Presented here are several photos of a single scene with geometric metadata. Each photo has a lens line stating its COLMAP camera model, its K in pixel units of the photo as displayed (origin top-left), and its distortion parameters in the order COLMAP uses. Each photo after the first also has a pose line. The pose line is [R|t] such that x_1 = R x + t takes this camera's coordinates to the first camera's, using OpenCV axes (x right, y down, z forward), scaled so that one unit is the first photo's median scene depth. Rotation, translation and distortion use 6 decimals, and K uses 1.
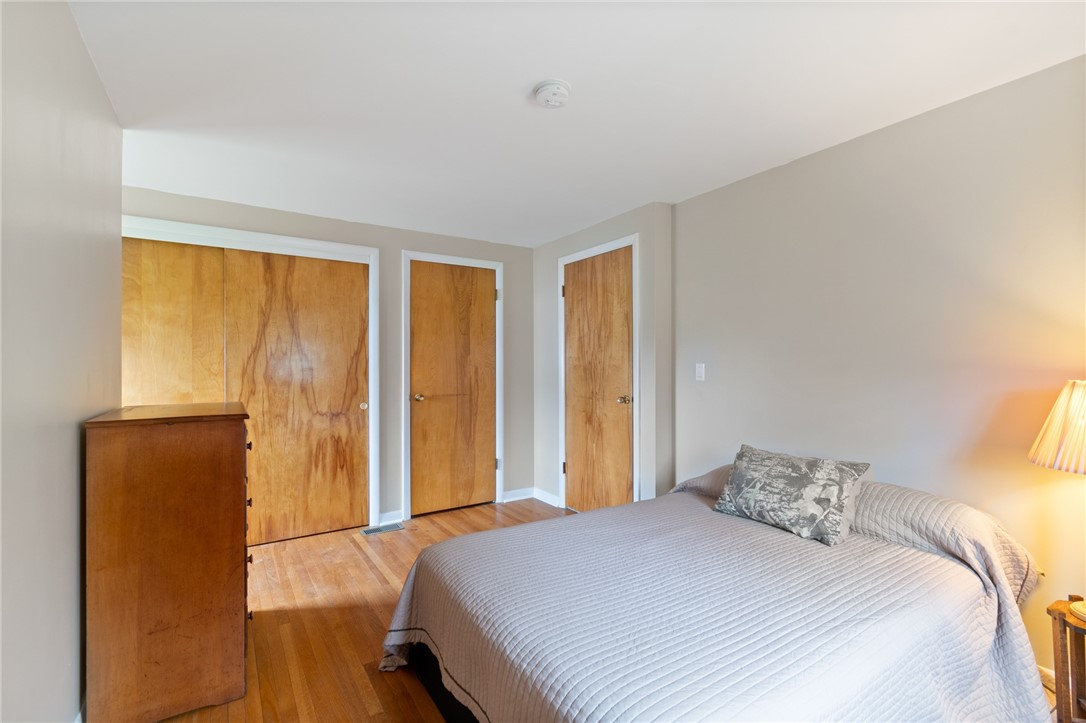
lens RADIAL K [[484.5, 0, 539.6], [0, 484.5, 365.2], [0, 0, 1]] dist [0.000456, -0.000529]
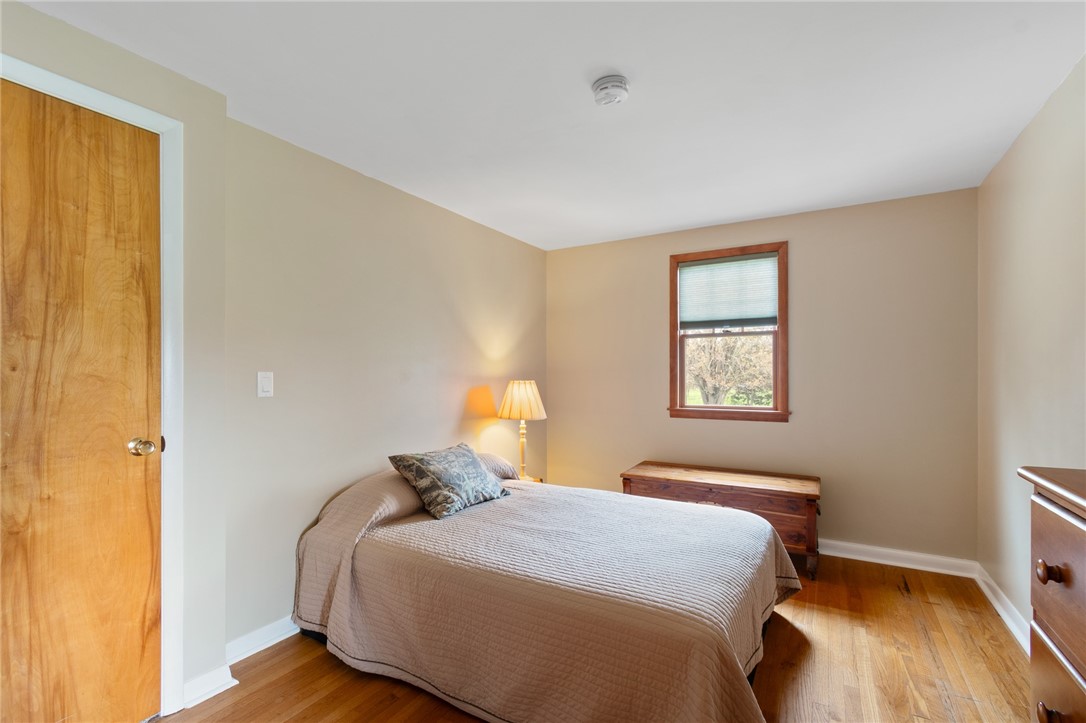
lens RADIAL K [[484.5, 0, 539.6], [0, 484.5, 365.2], [0, 0, 1]] dist [0.000456, -0.000529]
pose [[-0.451733, 0.014878, 0.892029, -0.419763], [-0.000932, 0.999853, -0.017148, -0.001450], [-0.892153, -0.008577, -0.451652, 0.847087]]
